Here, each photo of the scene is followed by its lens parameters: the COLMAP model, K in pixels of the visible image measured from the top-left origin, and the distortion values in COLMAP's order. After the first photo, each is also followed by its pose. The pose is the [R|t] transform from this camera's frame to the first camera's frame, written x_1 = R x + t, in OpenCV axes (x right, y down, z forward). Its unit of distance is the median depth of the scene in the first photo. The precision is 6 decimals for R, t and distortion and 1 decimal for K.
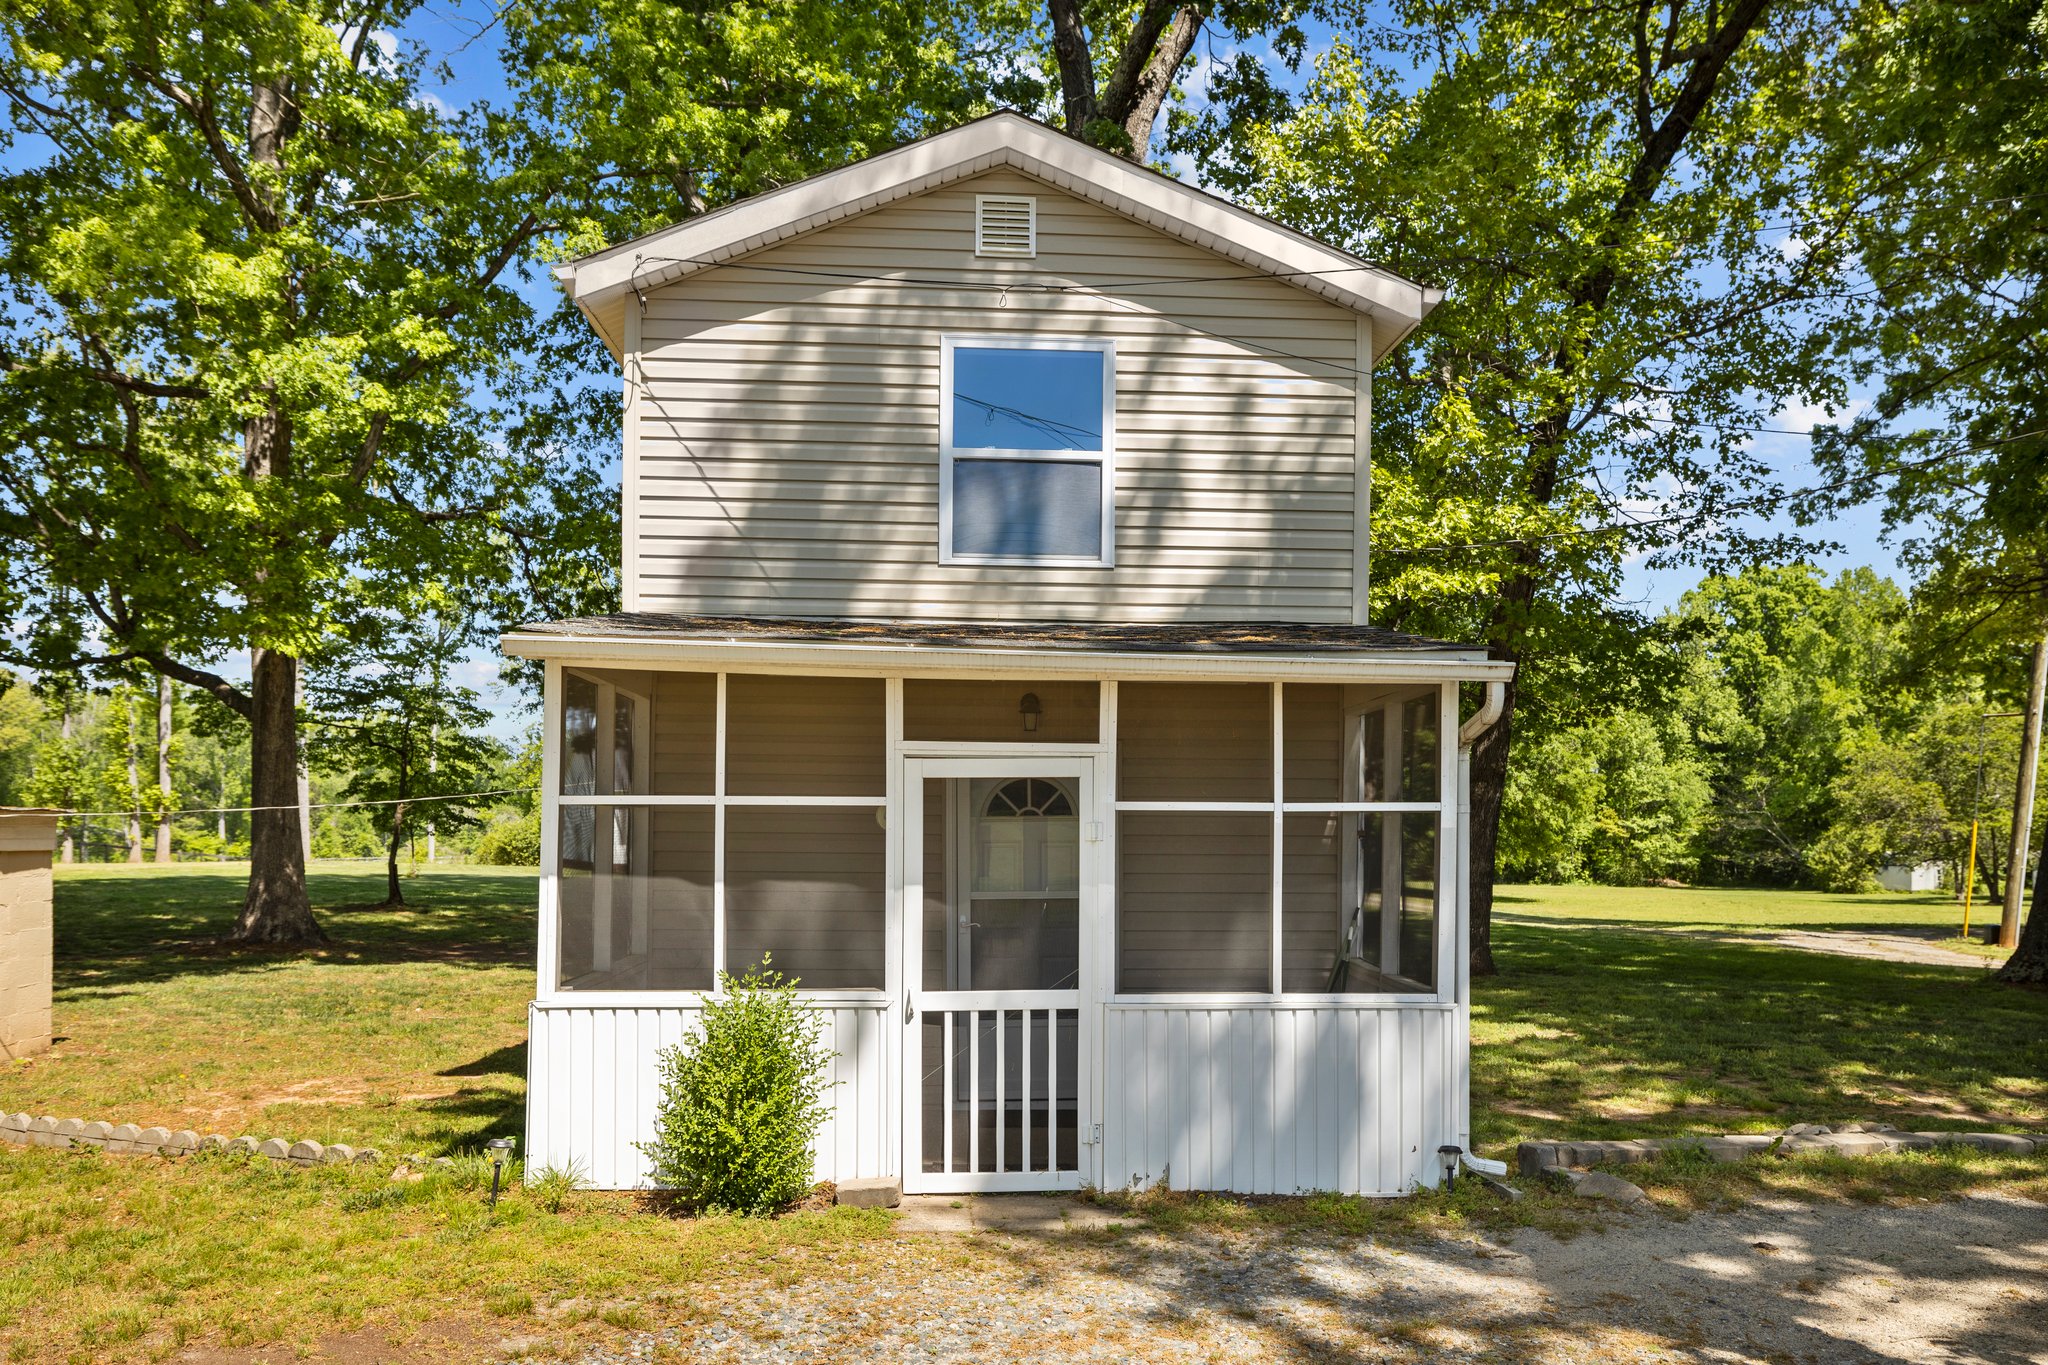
lens RADIAL K [[1445.9, 0, 1027.1], [0, 1445.9, 796.2], [0, 0, 1]] dist [0.000448, 0.003232]
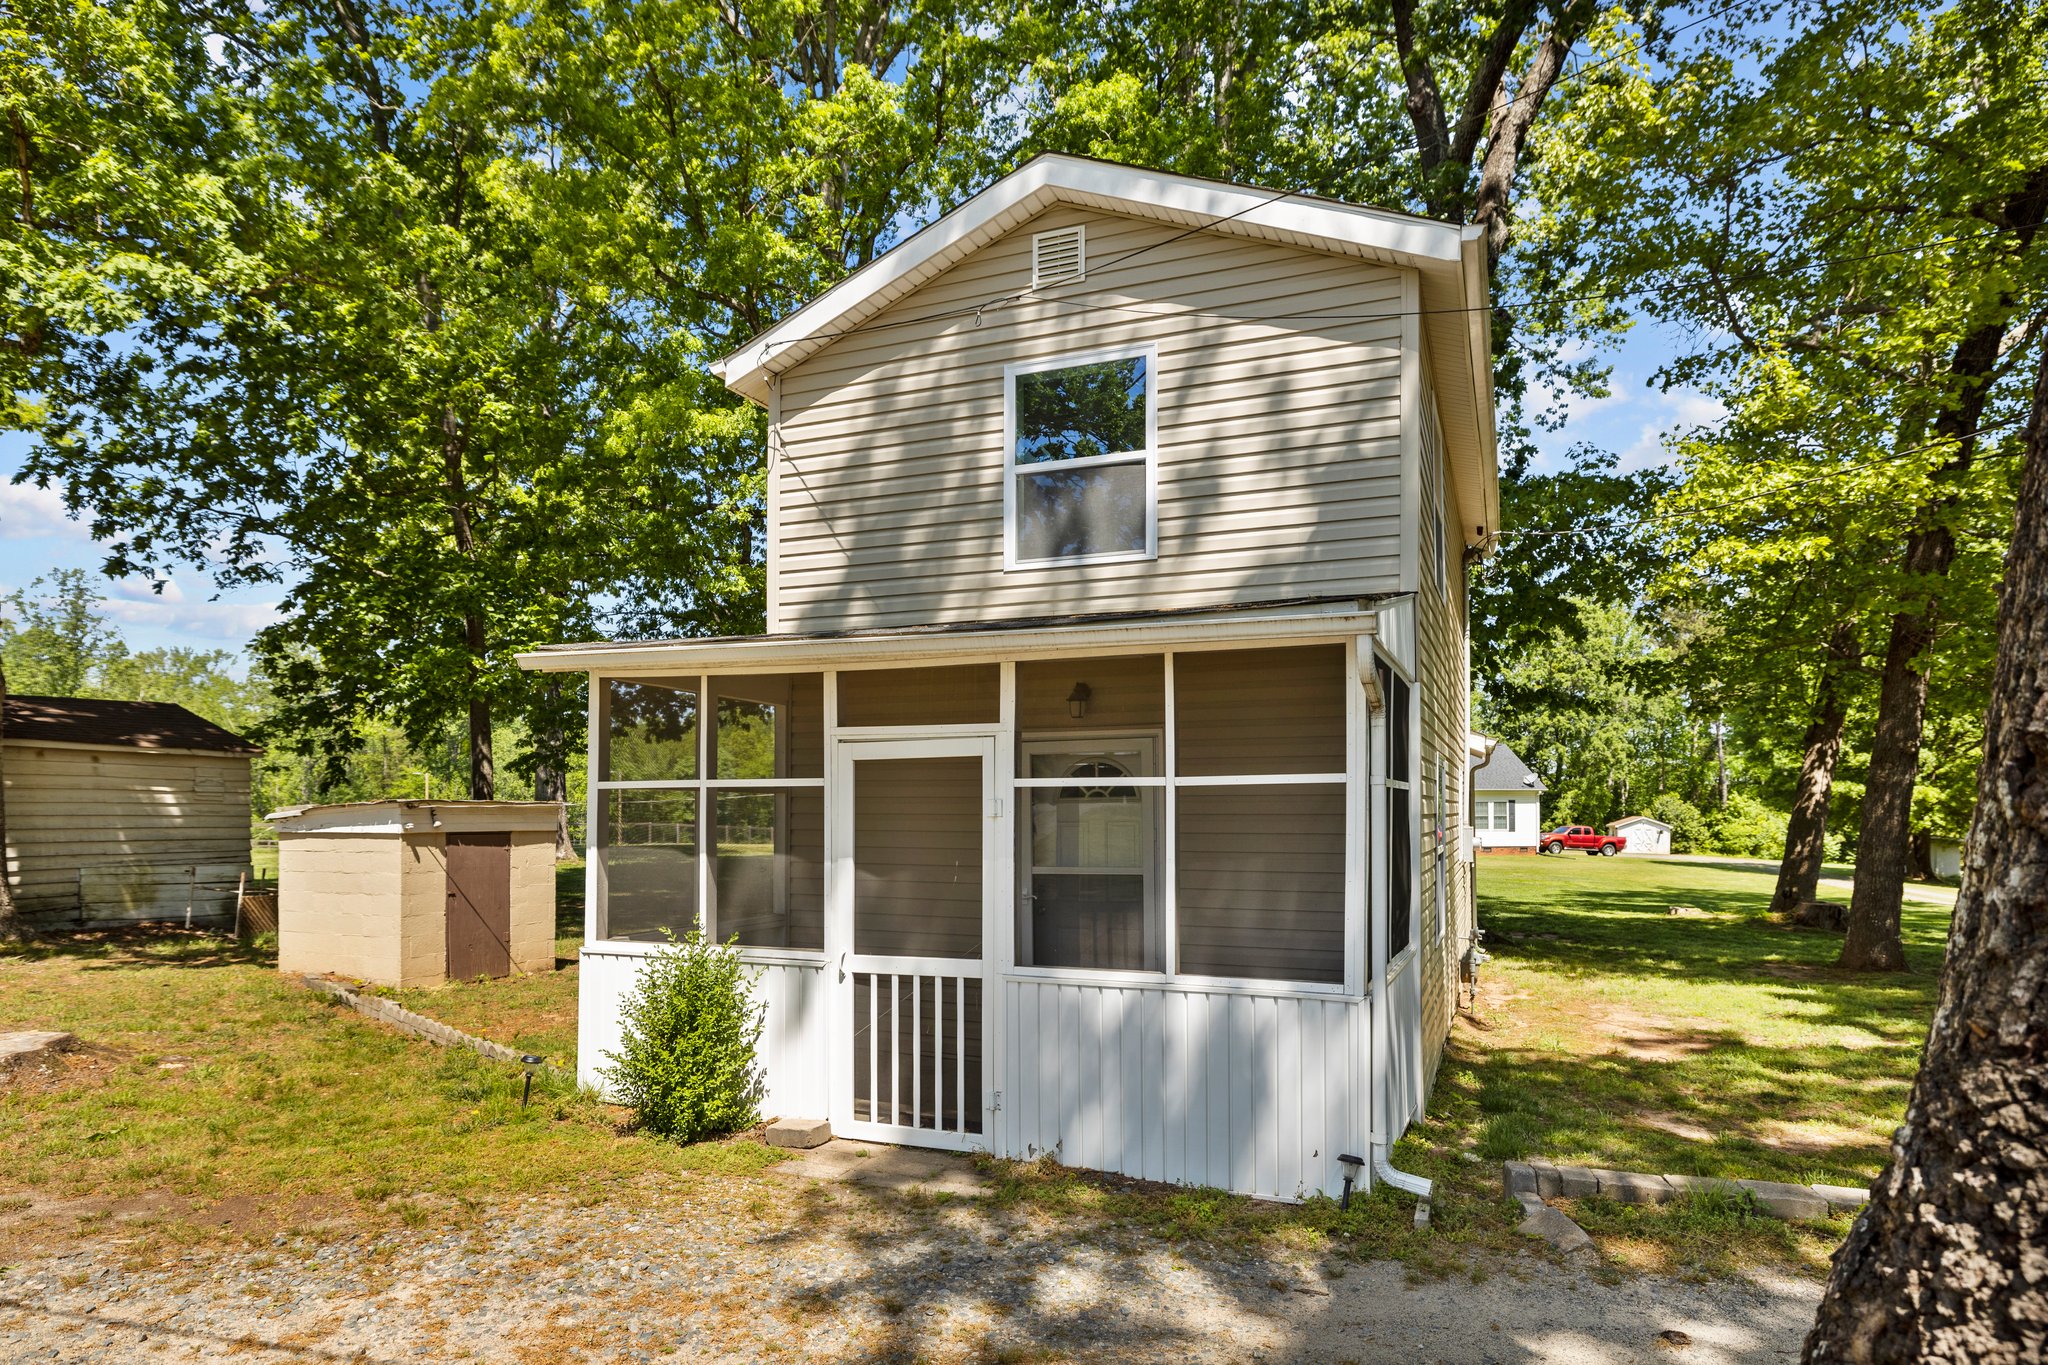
lens RADIAL K [[1155.4, 0, 1024.3], [0, 1155.4, 779.5], [0, 0, 1]] dist [-0.000527, -0.001473]
pose [[0.898707, -0.017611, -0.438196, 0.424621], [0.011428, 0.999795, -0.016743, 0.018084], [0.438401, 0.010040, 0.898723, 0.262025]]
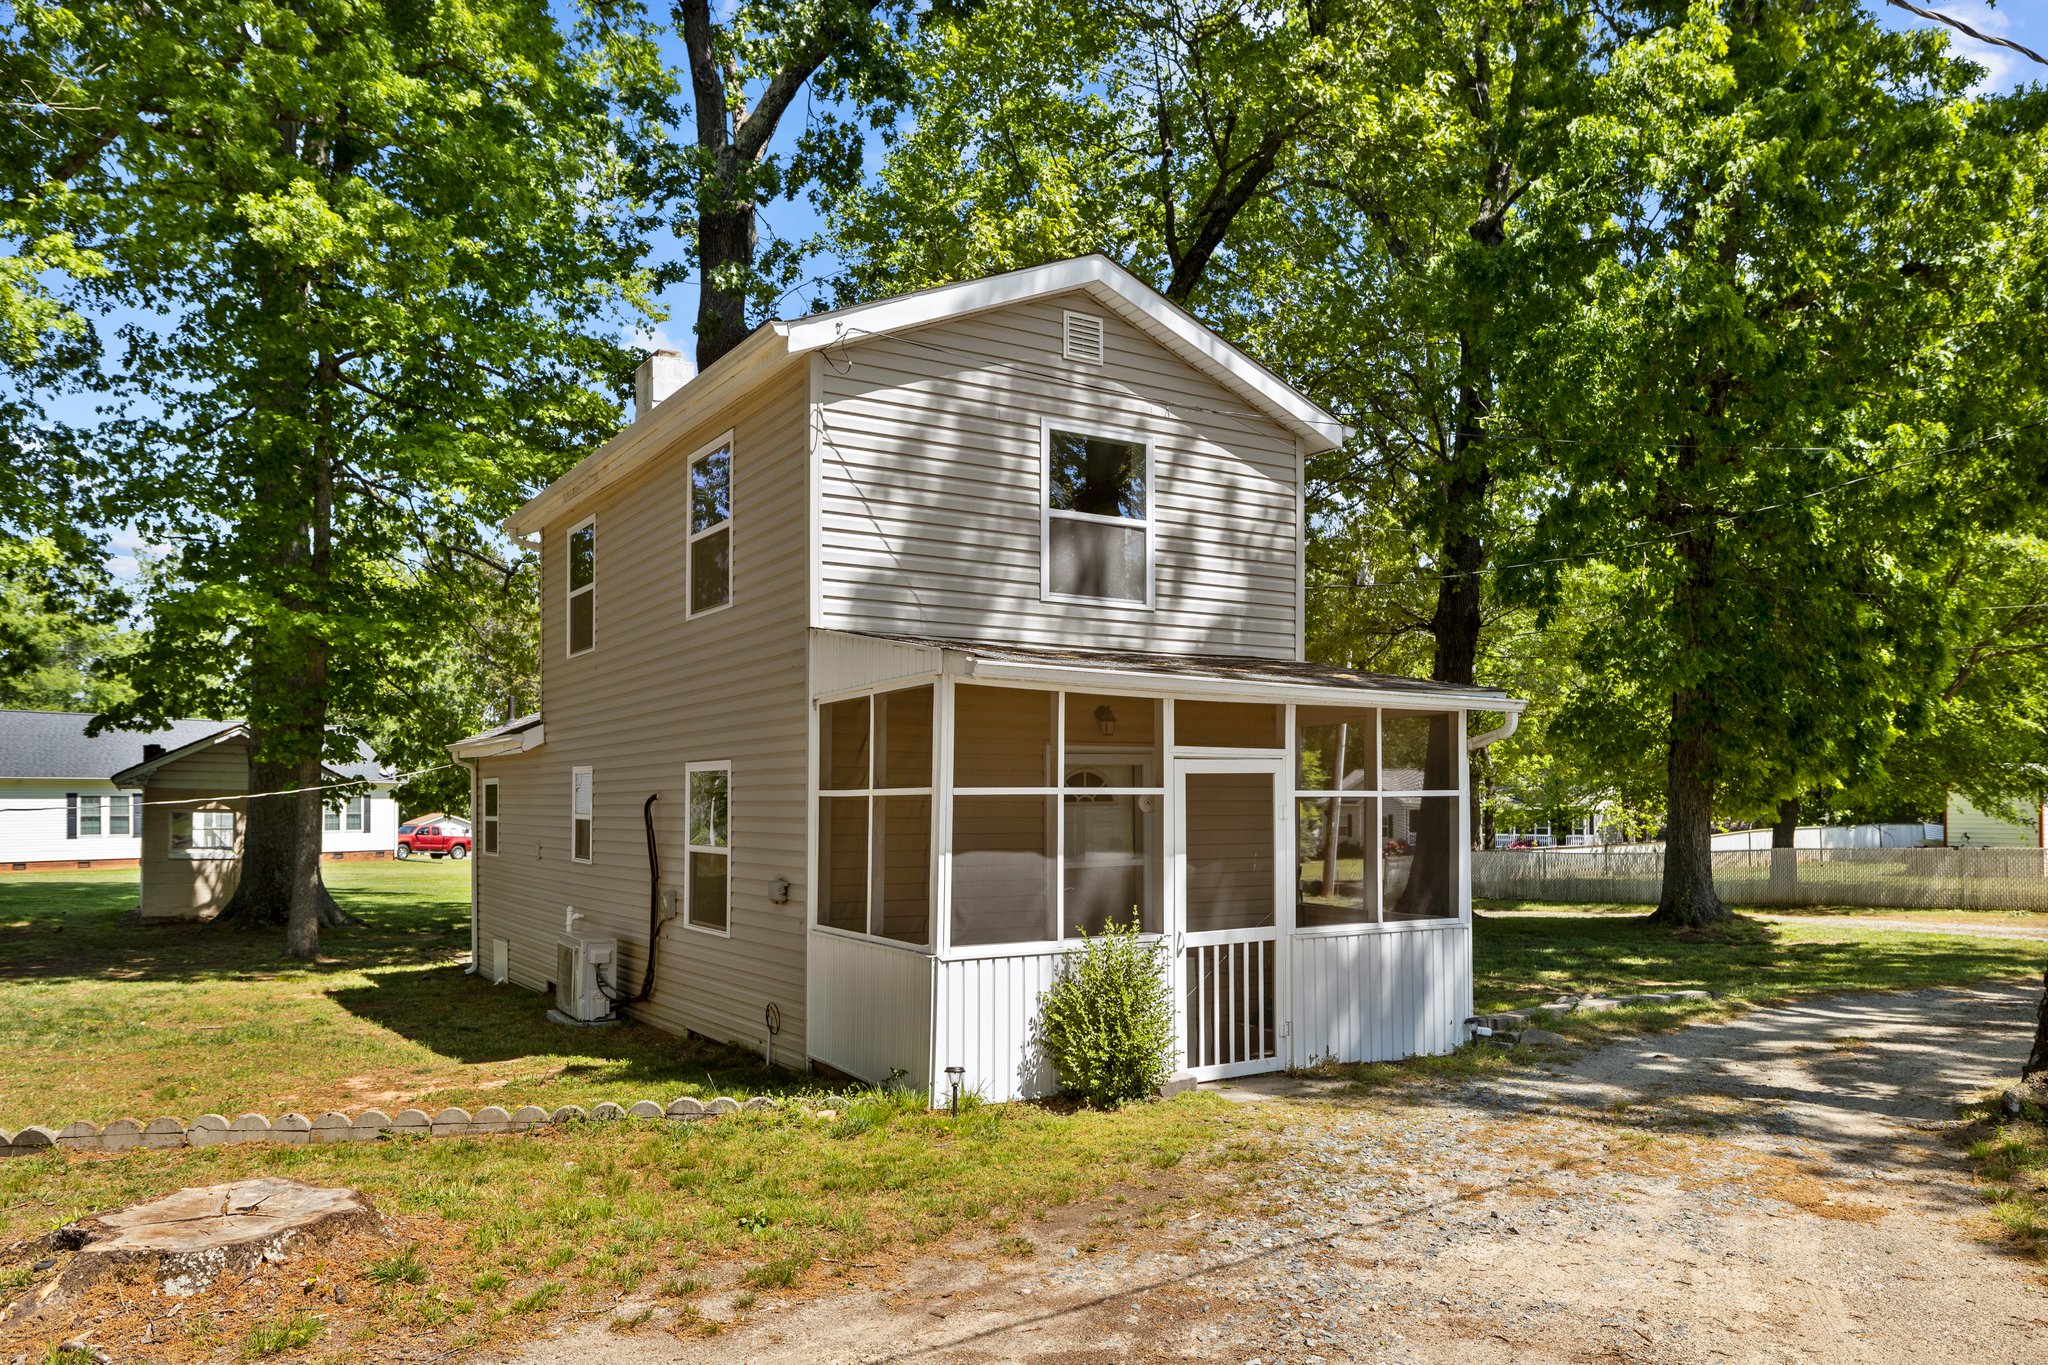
lens RADIAL K [[1434.0, 0, 1021.8], [0, 1434.0, 758.3], [0, 0, 1]] dist [0.001179, 0.002617]
pose [[0.882581, 0.006392, 0.470116, -0.819702], [0.001493, 0.999864, -0.016398, -0.005066], [-0.470157, 0.015174, 0.882452, -0.102595]]
